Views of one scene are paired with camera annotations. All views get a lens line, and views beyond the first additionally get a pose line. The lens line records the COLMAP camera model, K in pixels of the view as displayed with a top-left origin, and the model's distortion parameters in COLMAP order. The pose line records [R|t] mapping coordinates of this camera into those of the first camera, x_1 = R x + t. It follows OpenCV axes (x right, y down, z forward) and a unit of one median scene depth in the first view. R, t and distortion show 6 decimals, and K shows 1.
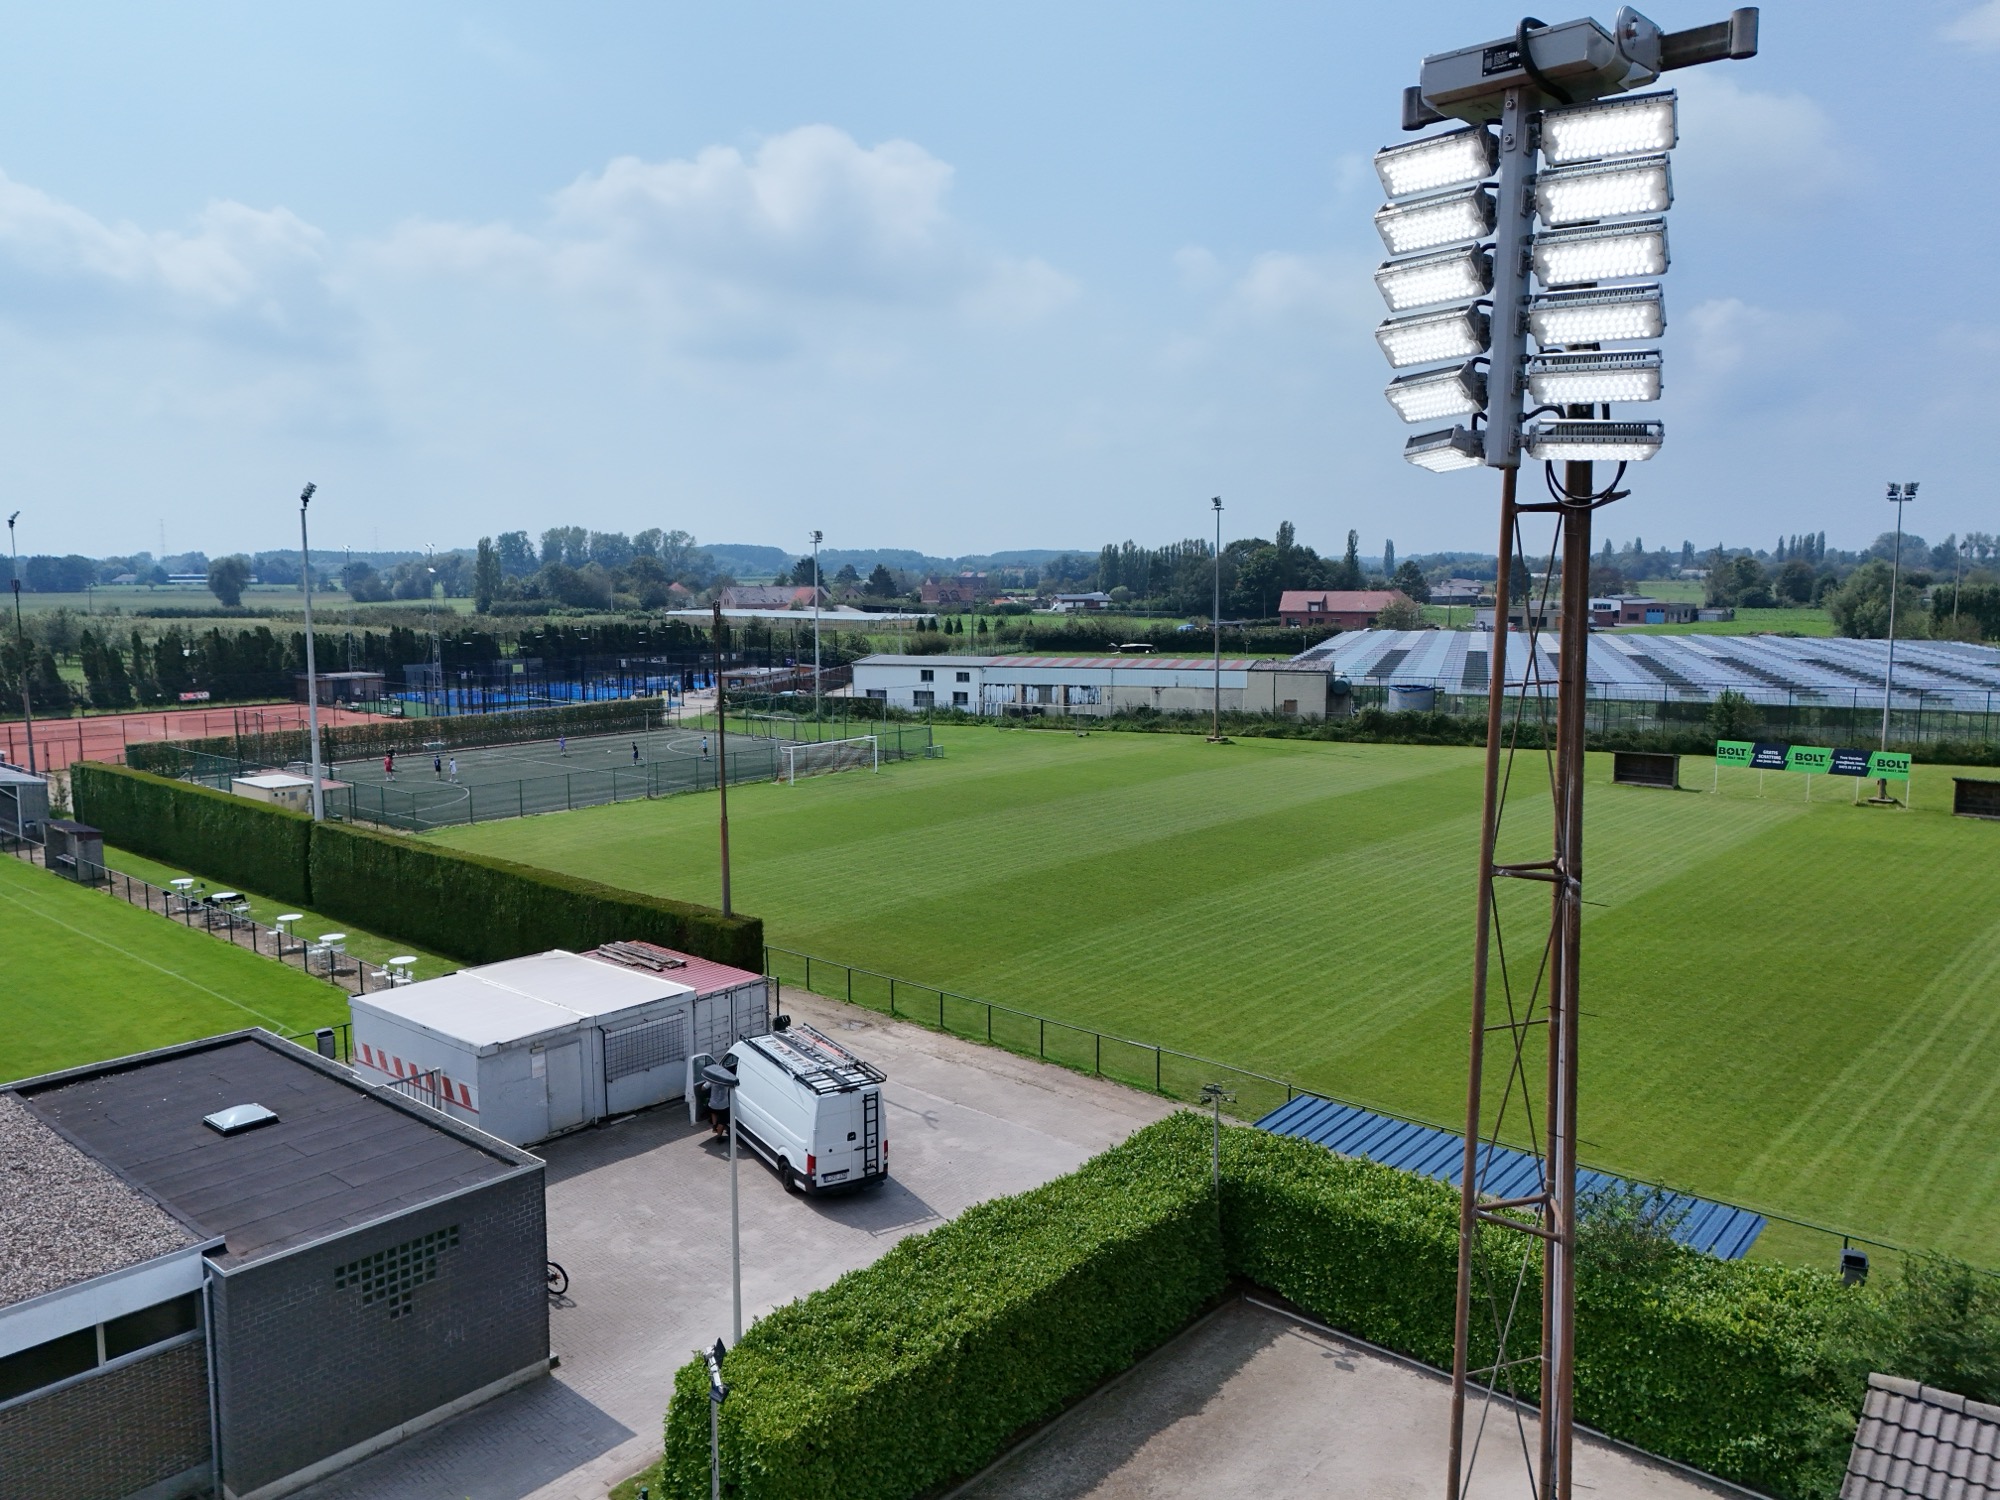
lens RADIAL K [[1456.4, 0, 1007.6], [0, 1456.4, 744.2], [0, 0, 1]] dist [0.087412, -0.092965]
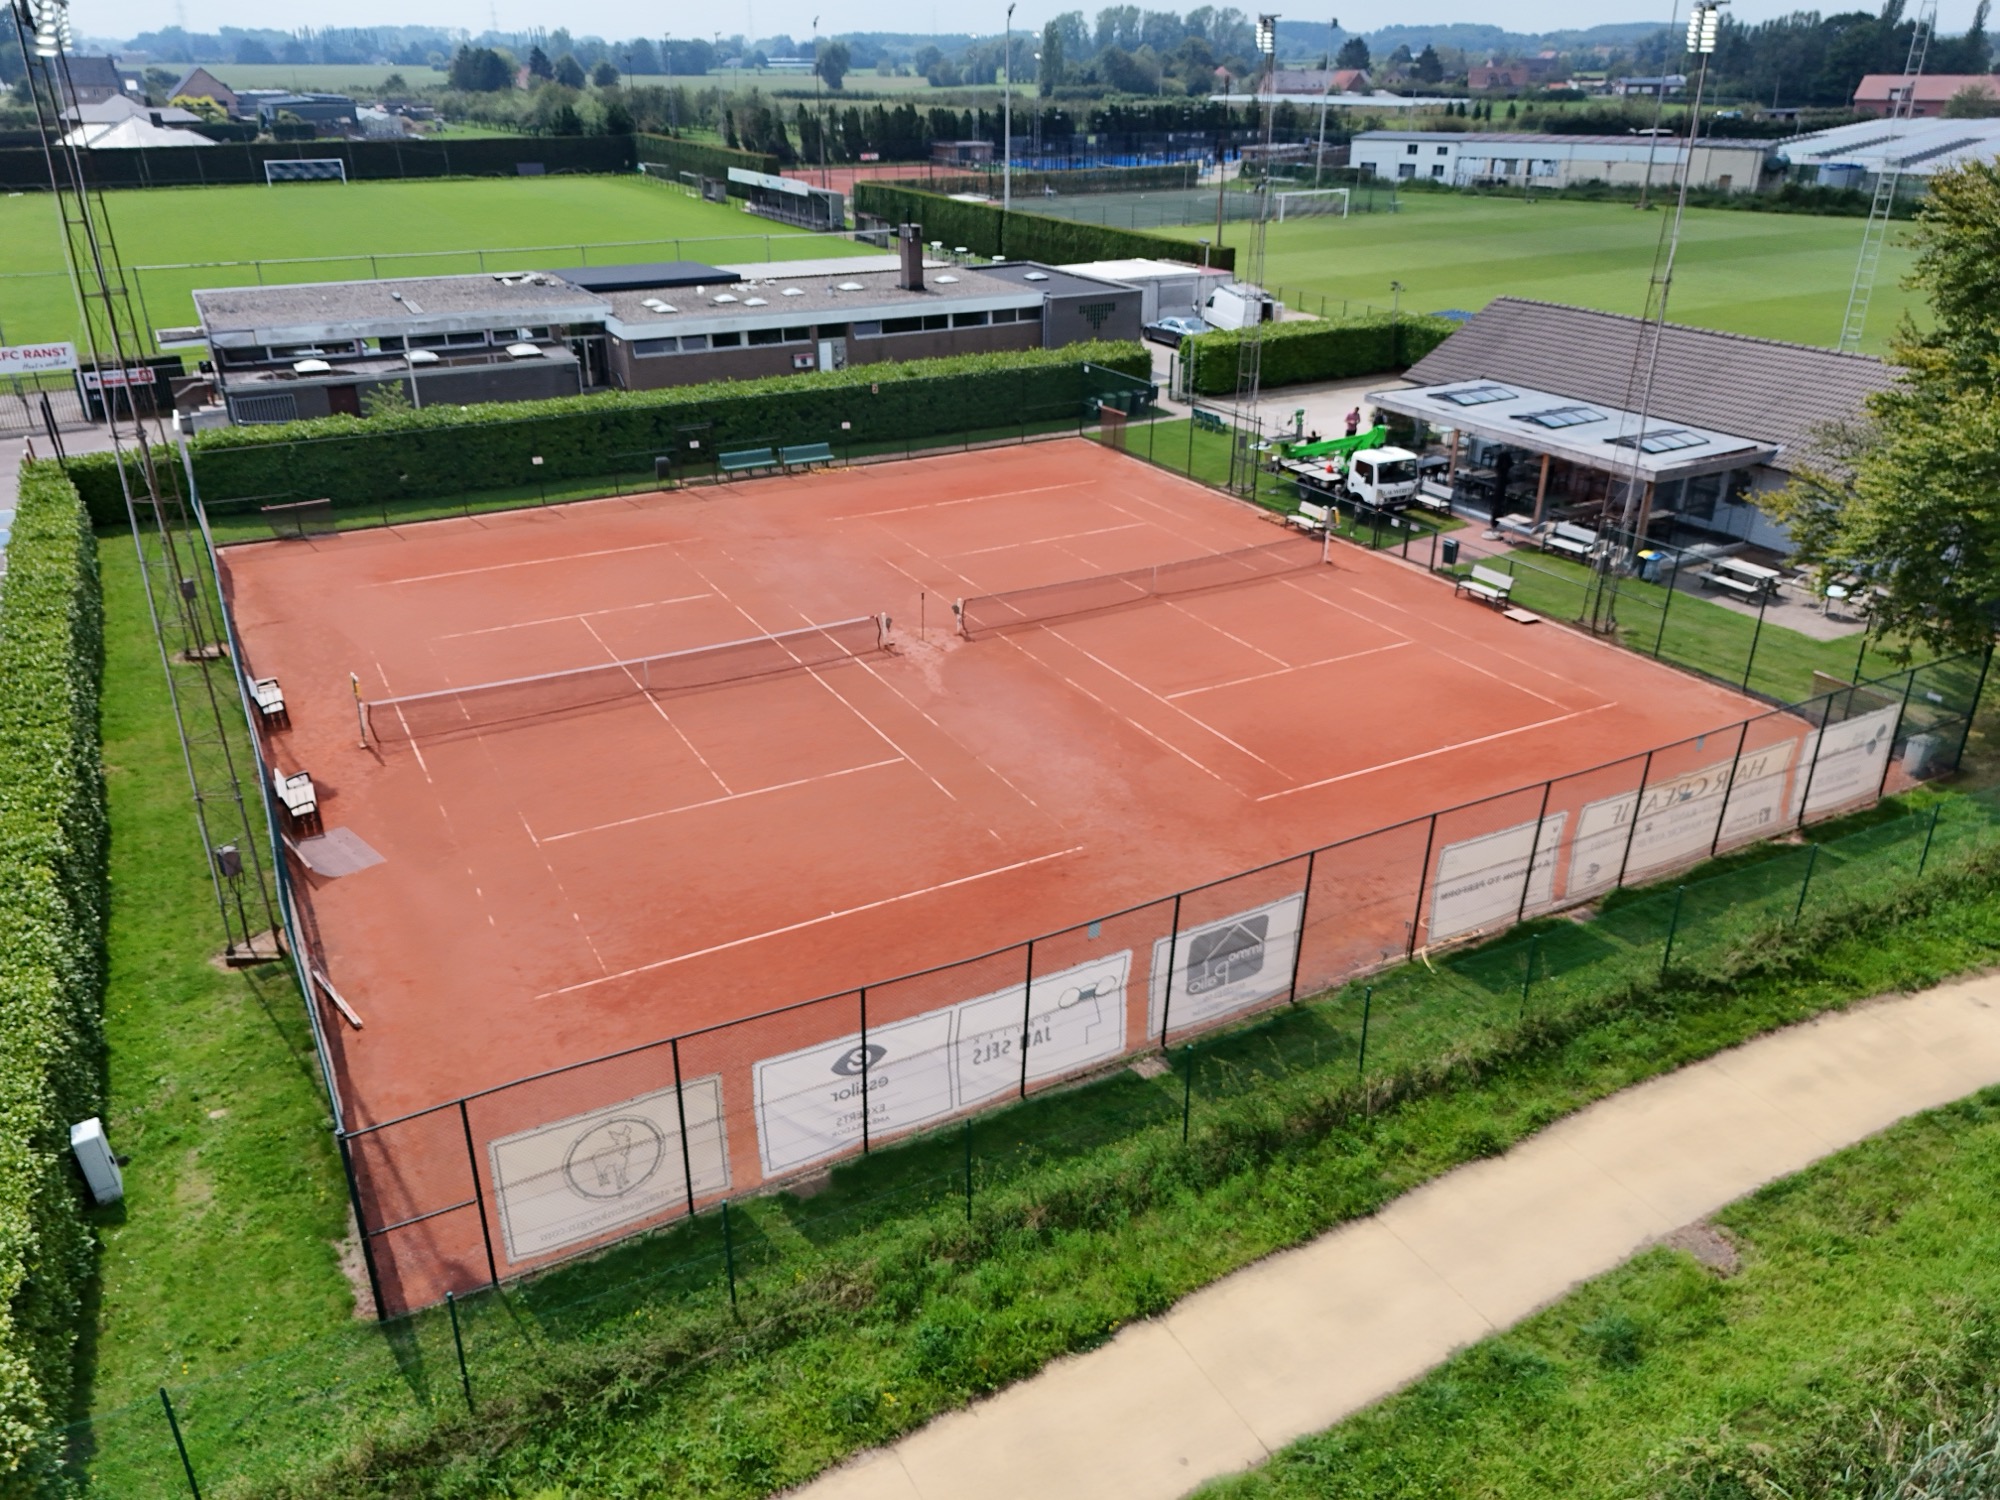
lens RADIAL K [[1456.4, 0, 1007.6], [0, 1456.4, 744.2], [0, 0, 1]] dist [0.087412, -0.092965]
pose [[0.937947, 0.147541, -0.313826, 0.061489], [-0.041494, 0.946225, 0.320838, 0.028142], [0.344286, -0.287907, 0.893631, -0.250868]]
